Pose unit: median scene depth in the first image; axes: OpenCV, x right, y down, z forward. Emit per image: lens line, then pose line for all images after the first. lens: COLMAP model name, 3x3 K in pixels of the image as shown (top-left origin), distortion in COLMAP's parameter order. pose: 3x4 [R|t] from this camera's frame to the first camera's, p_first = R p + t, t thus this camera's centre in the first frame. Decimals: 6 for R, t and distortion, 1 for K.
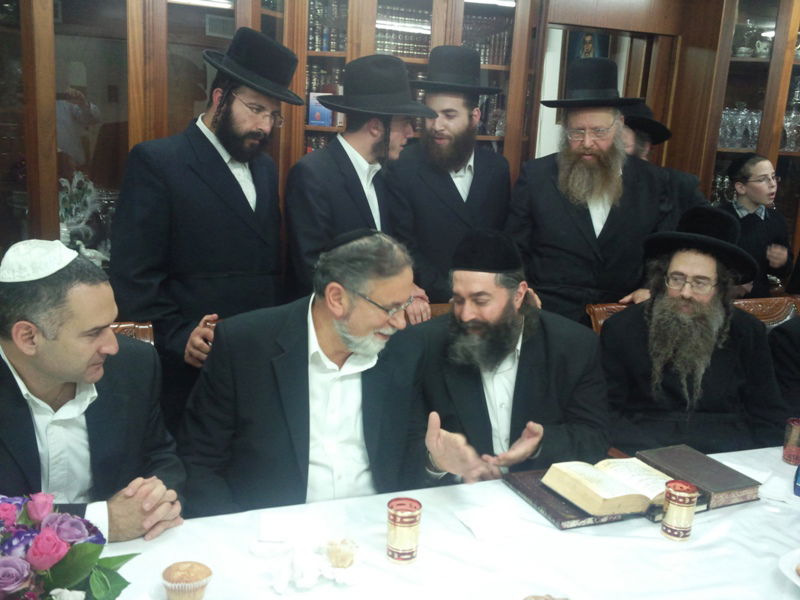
lens RADIAL K [[1029.7, 0, 399.9], [0, 1029.7, 320.9], [0, 0, 1]] dist [0.069615, -0.075500]
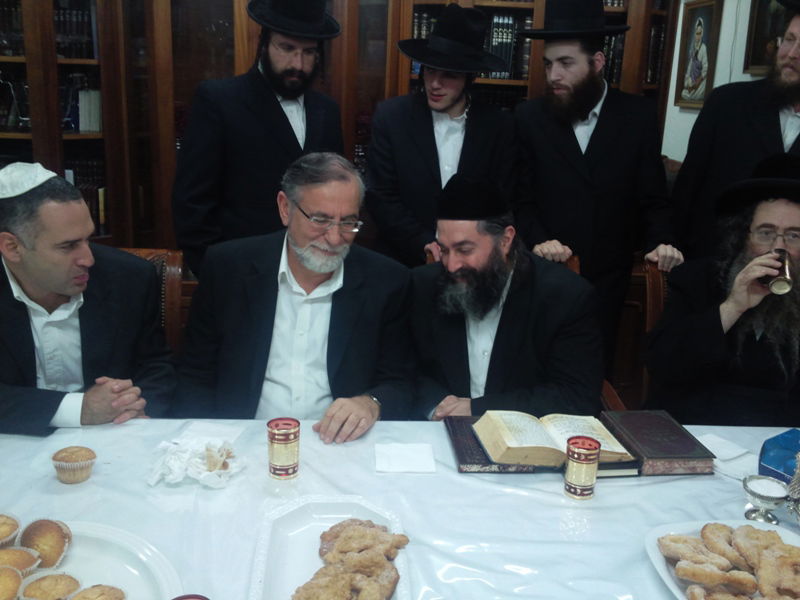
lens RADIAL K [[1032.3, 0, 358.9], [0, 1032.3, 300.3], [0, 0, 1]] dist [0.005498, 0.097357]
pose [[0.931153, 0.072440, -0.357360, 0.401000], [-0.068119, 0.997372, 0.024682, 0.019873], [0.358208, 0.001361, 0.933641, 0.042093]]
